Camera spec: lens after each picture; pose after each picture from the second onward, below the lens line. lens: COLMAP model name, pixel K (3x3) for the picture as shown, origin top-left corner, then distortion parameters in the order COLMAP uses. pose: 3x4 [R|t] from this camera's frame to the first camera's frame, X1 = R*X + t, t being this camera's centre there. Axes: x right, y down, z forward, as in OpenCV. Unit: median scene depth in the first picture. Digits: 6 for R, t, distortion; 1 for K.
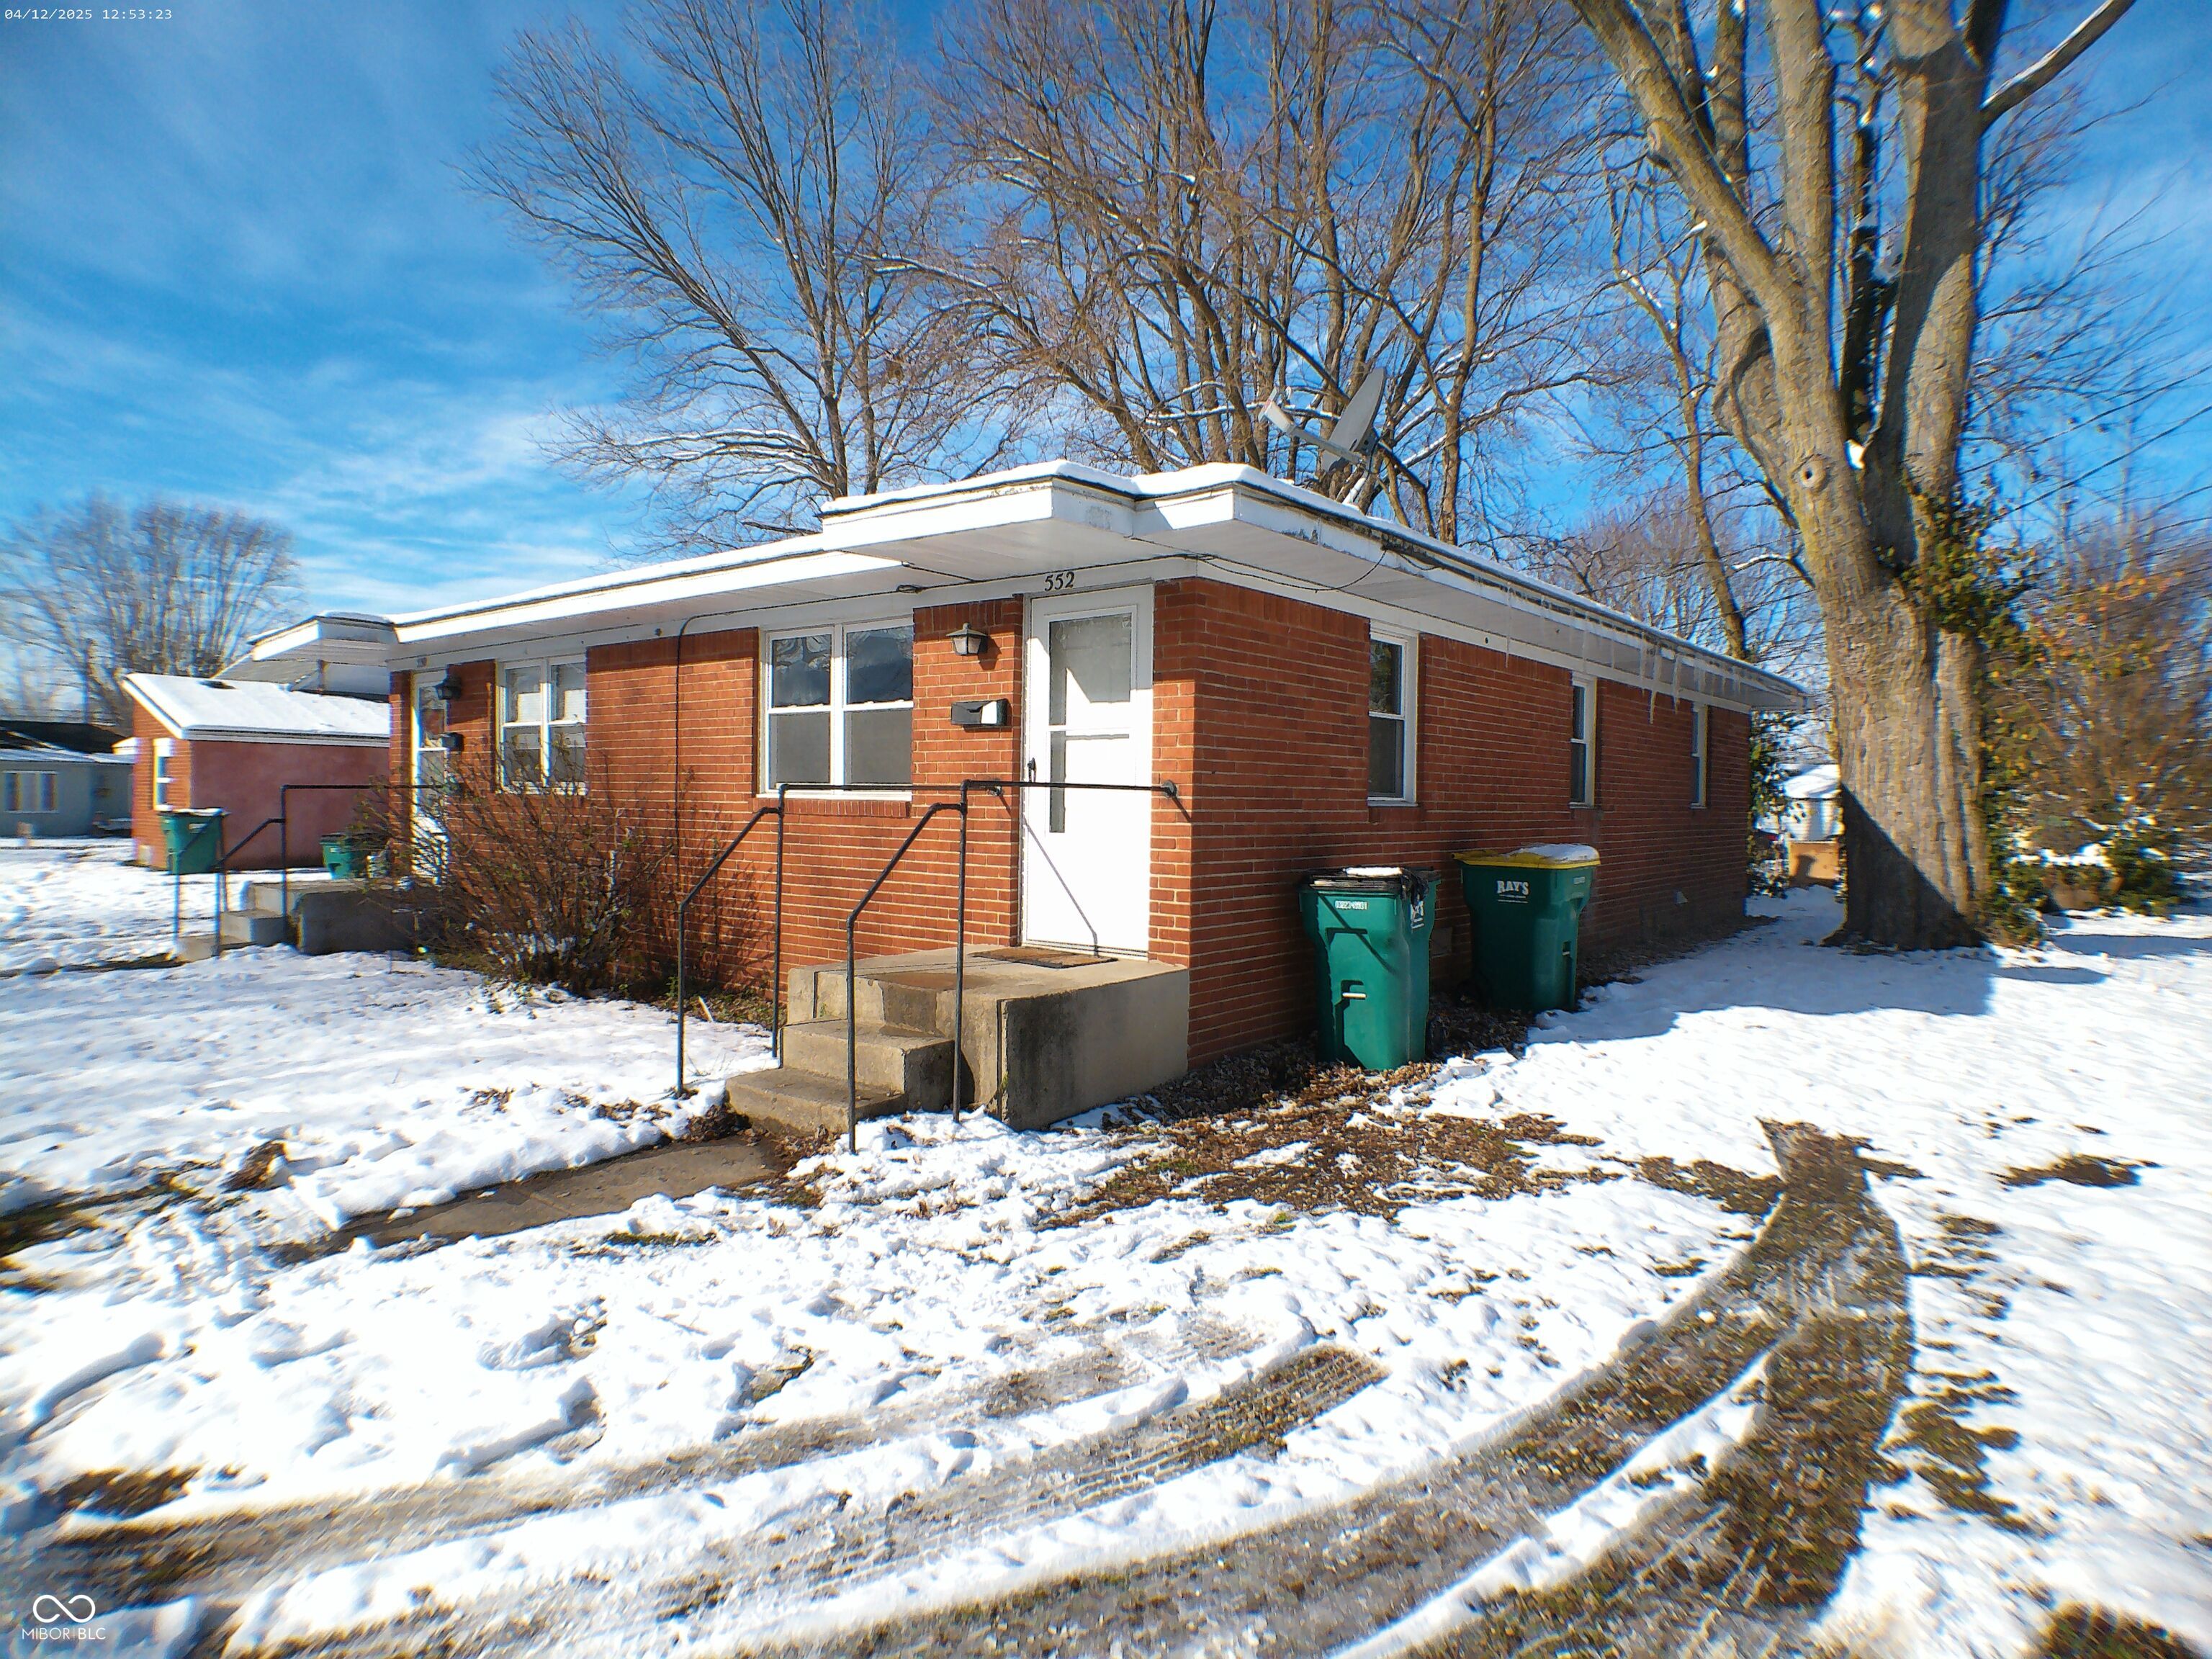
lens RADIAL K [[1285.7, 0, 1106.0], [0, 1285.7, 829.5], [0, 0, 1]] dist [-0.049365, -0.001802]
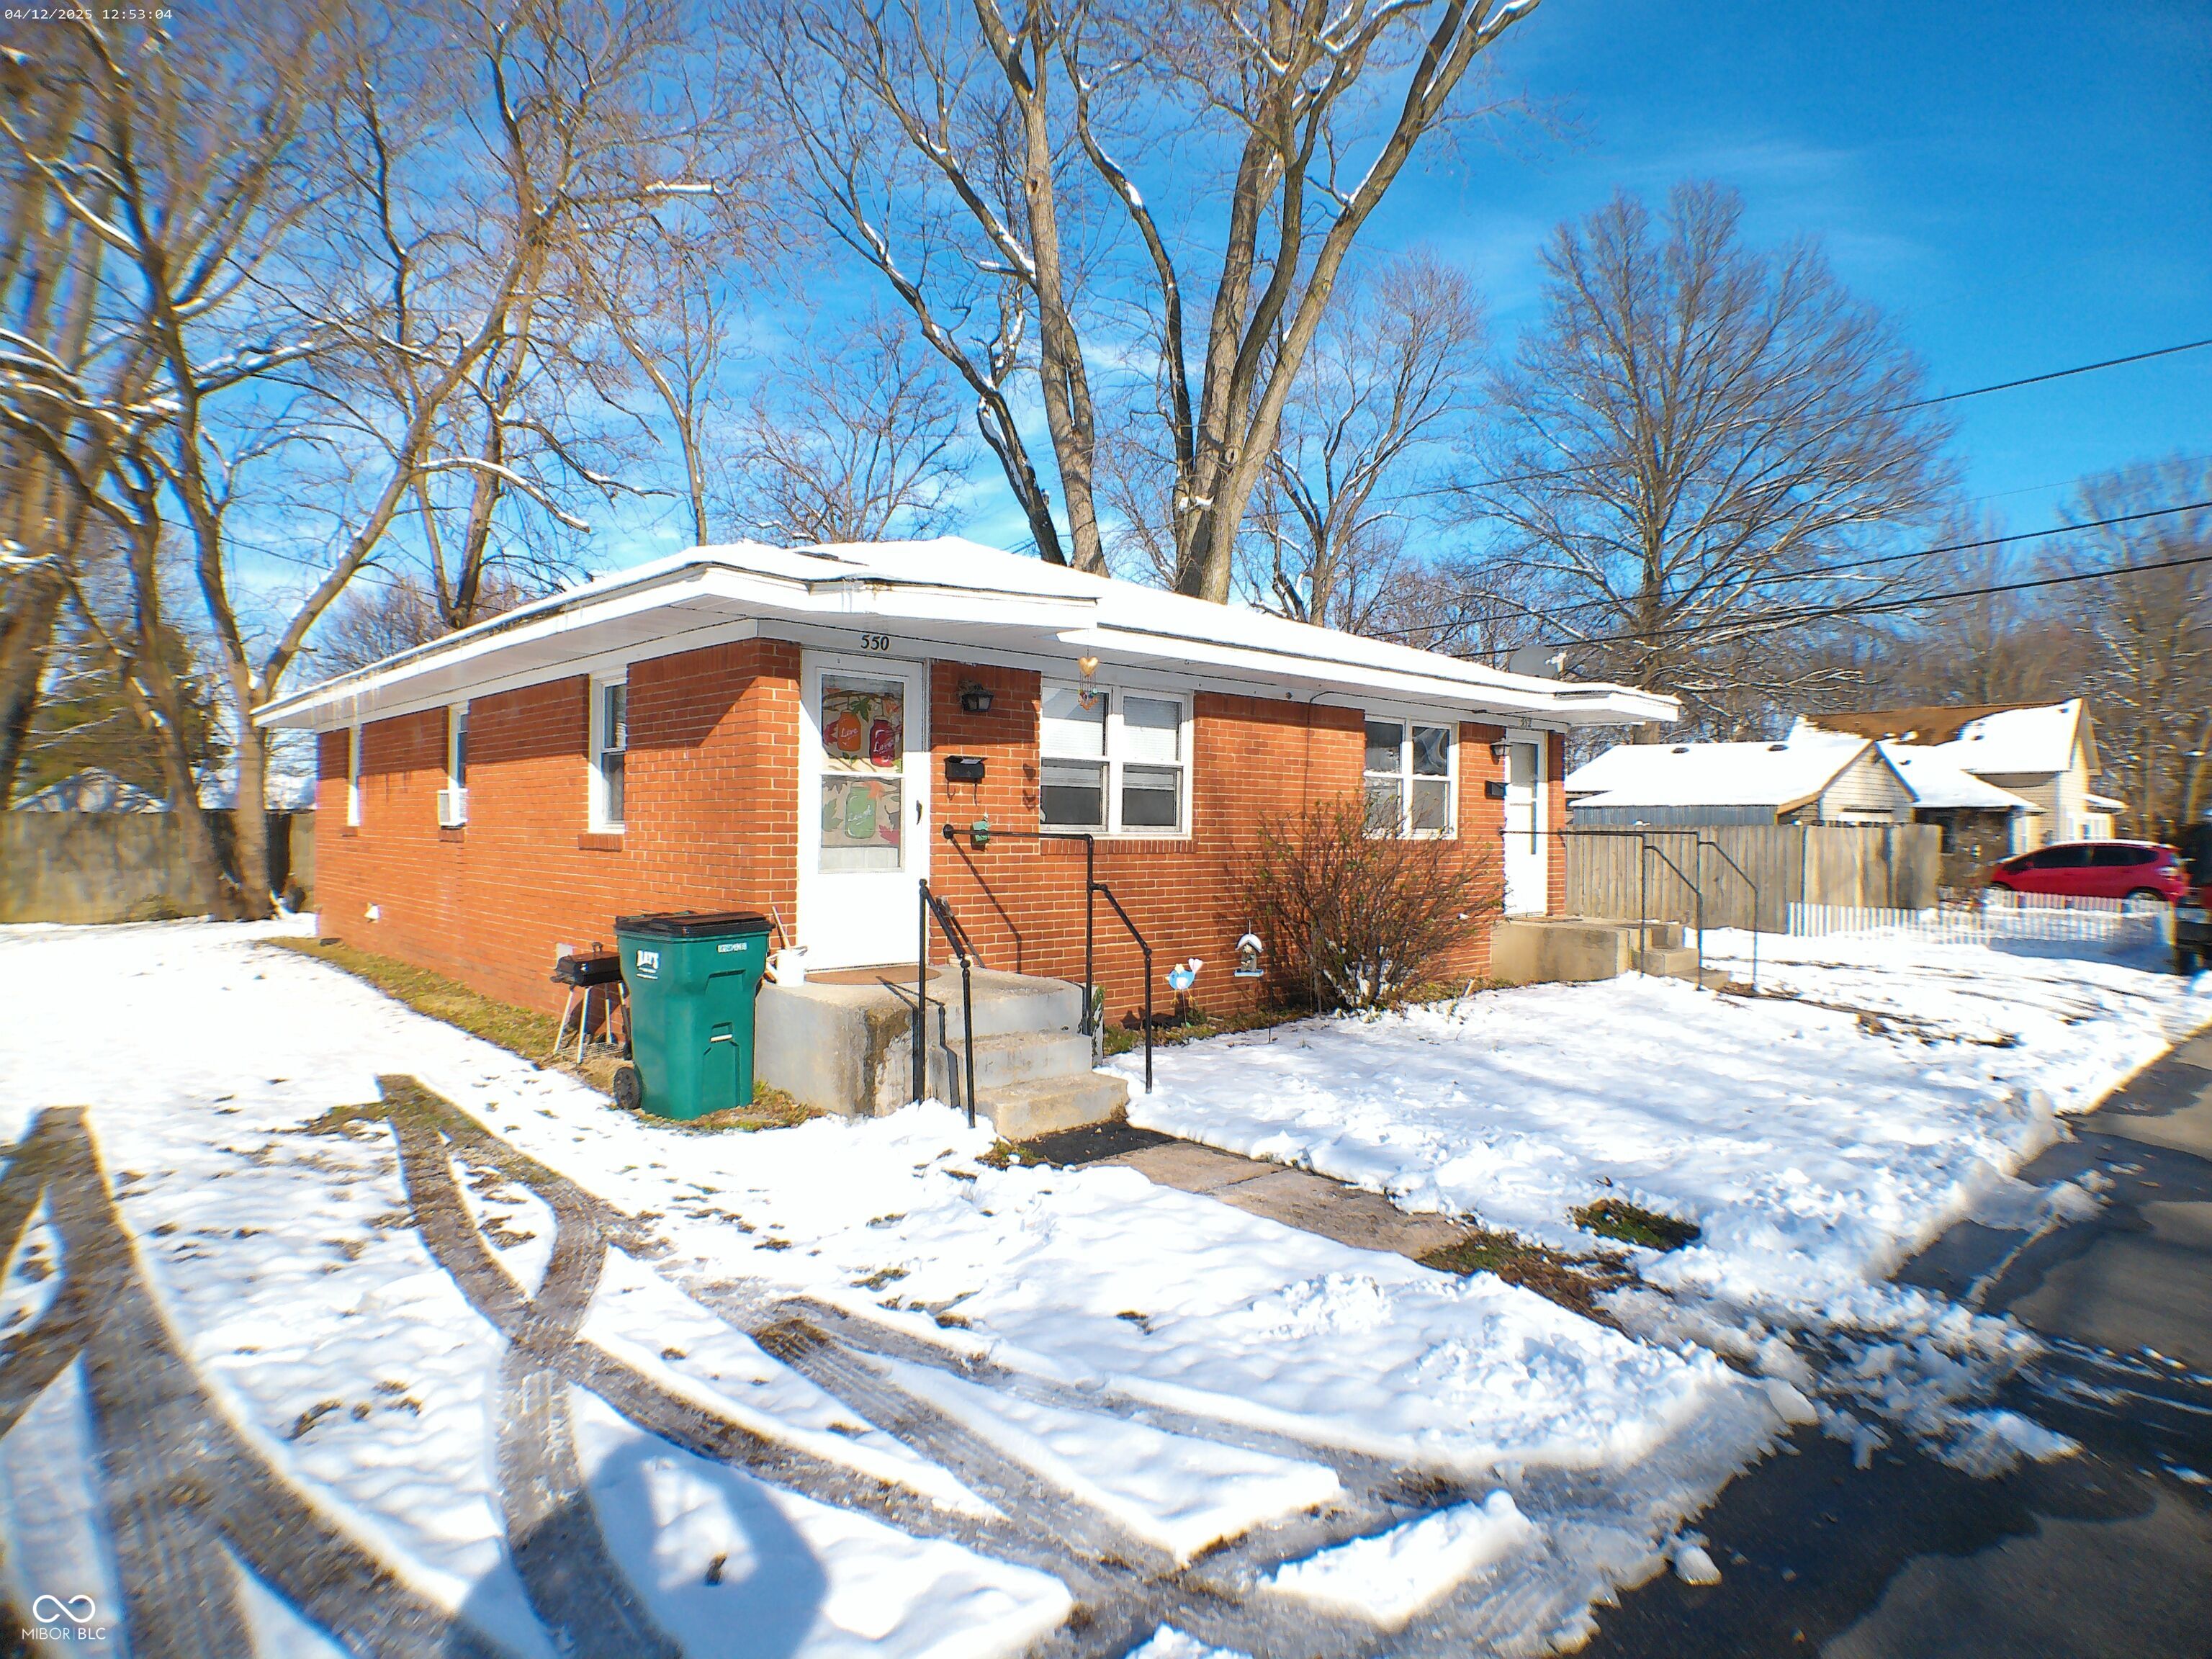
lens RADIAL K [[1285.7, 0, 1106.0], [0, 1285.7, 829.5], [0, 0, 1]] dist [-0.049365, -0.001802]
pose [[0.177344, -0.008452, 0.984113, -1.618105], [0.023298, 0.999719, 0.004388, -0.046277], [-0.983873, 0.022149, 0.177492, 1.027867]]
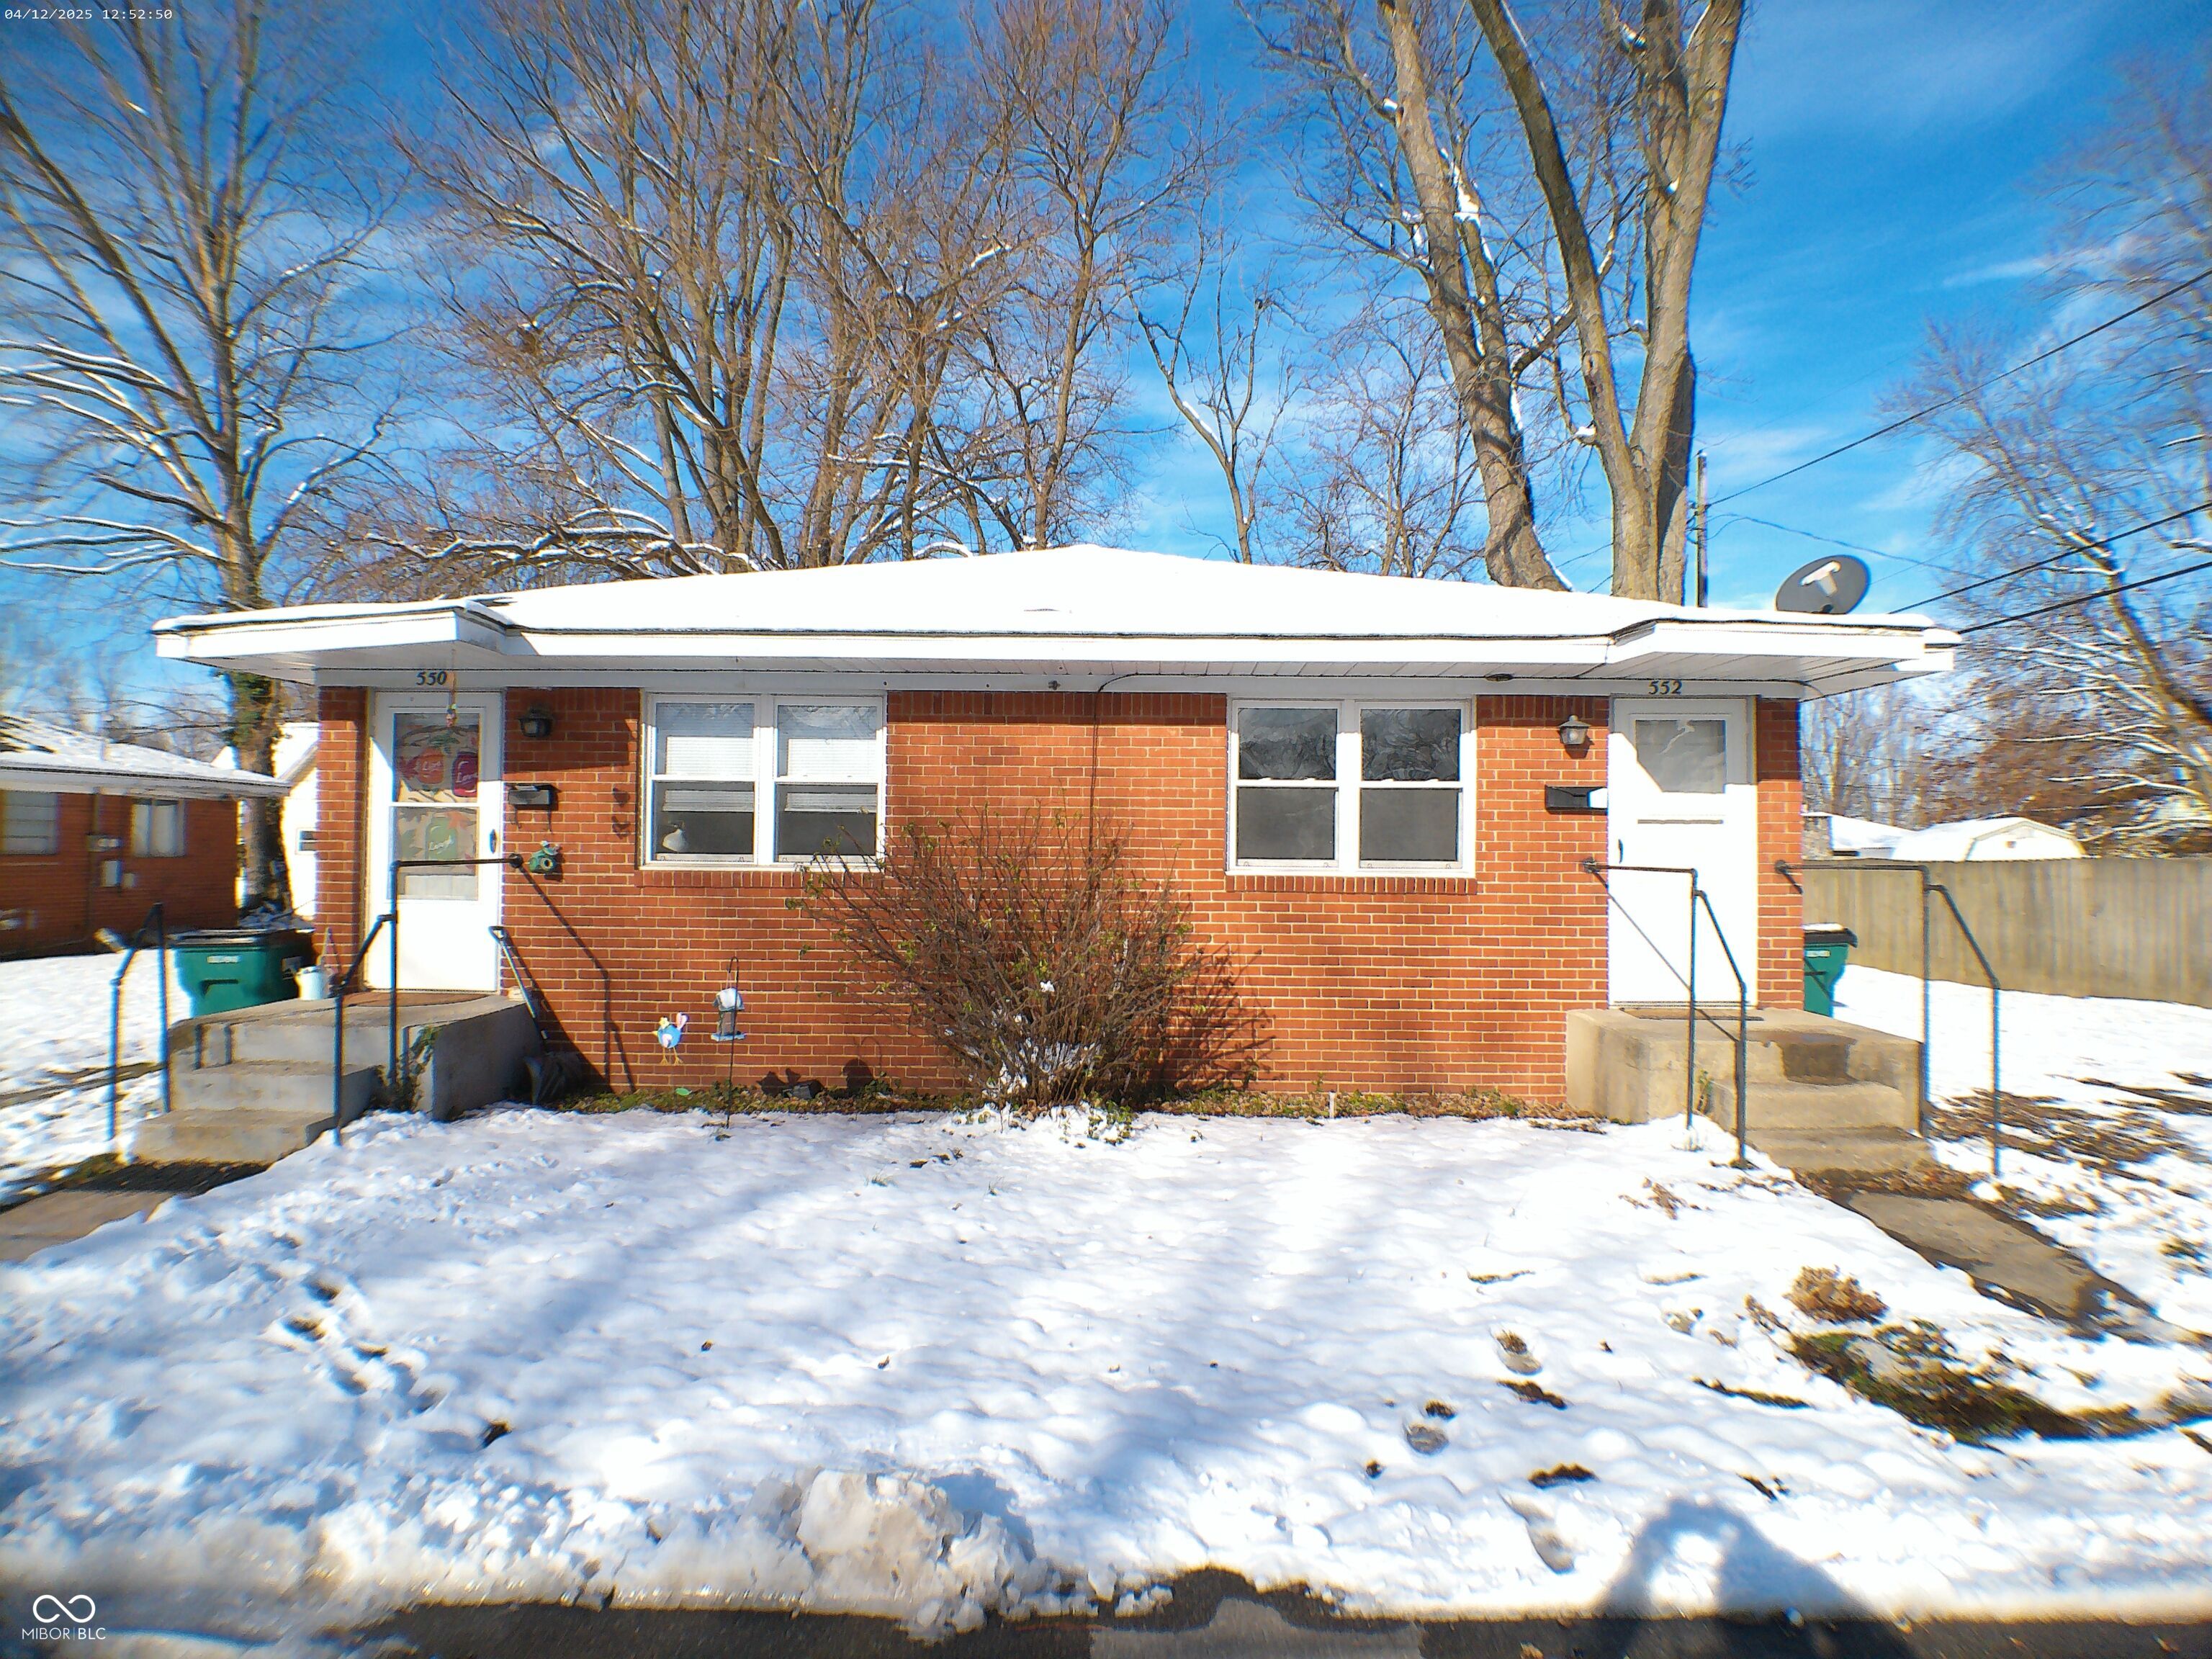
lens RADIAL K [[1285.7, 0, 1106.0], [0, 1285.7, 829.5], [0, 0, 1]] dist [-0.049365, -0.001802]
pose [[0.805684, 0.011651, 0.592231, -0.896702], [0.015726, 0.999033, -0.041048, -0.020971], [-0.592137, 0.042385, 0.804722, 0.302881]]
